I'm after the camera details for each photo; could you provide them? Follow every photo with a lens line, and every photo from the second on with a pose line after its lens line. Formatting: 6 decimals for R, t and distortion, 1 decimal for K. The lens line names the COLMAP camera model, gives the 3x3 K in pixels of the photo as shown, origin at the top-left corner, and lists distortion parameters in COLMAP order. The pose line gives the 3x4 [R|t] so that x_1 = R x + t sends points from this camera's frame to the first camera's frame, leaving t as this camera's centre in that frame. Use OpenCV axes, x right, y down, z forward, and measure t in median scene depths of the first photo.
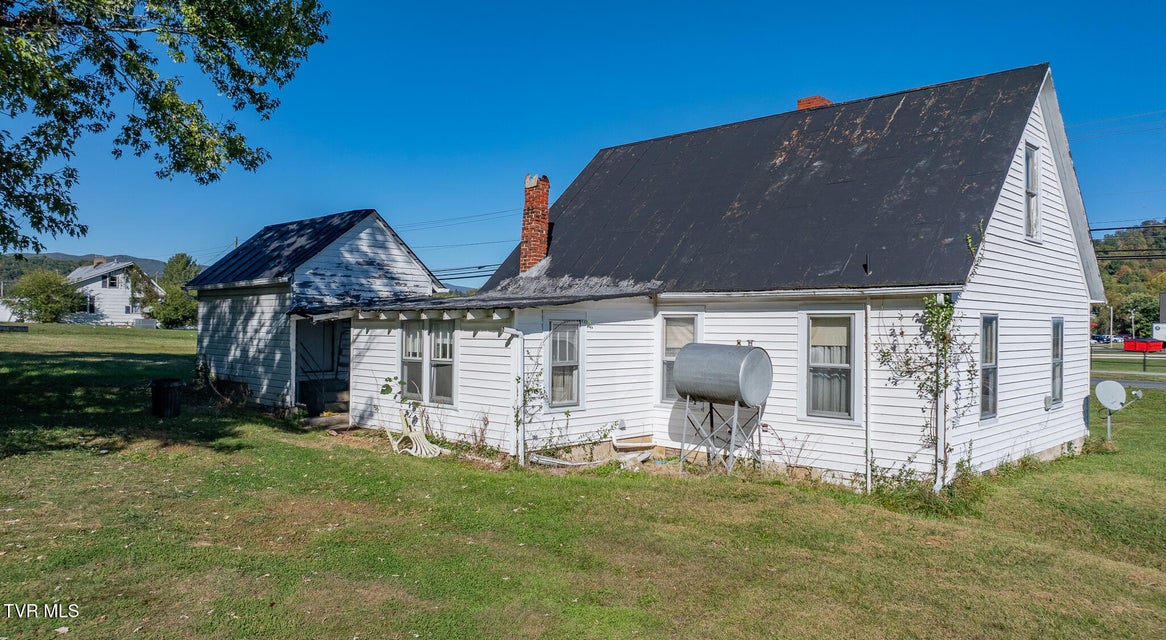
lens RADIAL K [[840.6, 0, 583.0], [0, 840.6, 320.0], [0, 0, 1]] dist [-0.003951, -0.000308]
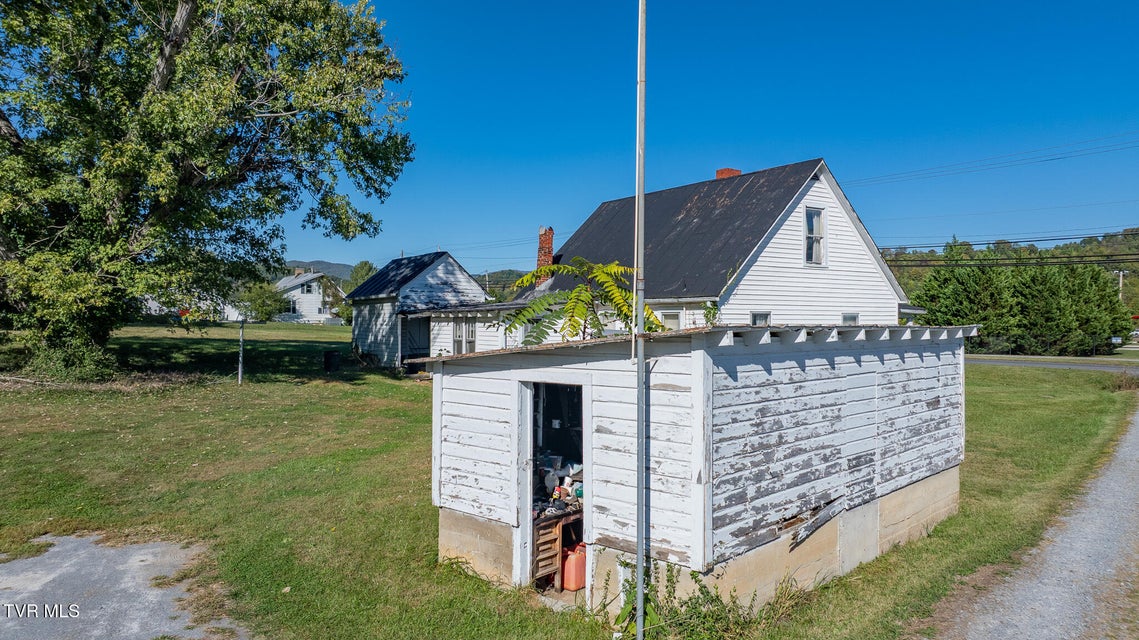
lens RADIAL K [[804.3, 0, 569.5], [0, 804.3, 320.0], [0, 0, 1]] dist [-0.000275, 0.000845]
pose [[0.980081, -0.006421, -0.198497, 0.317407], [0.007258, 0.999968, 0.003487, 0.001292], [0.198468, -0.004858, 0.980095, -0.538864]]
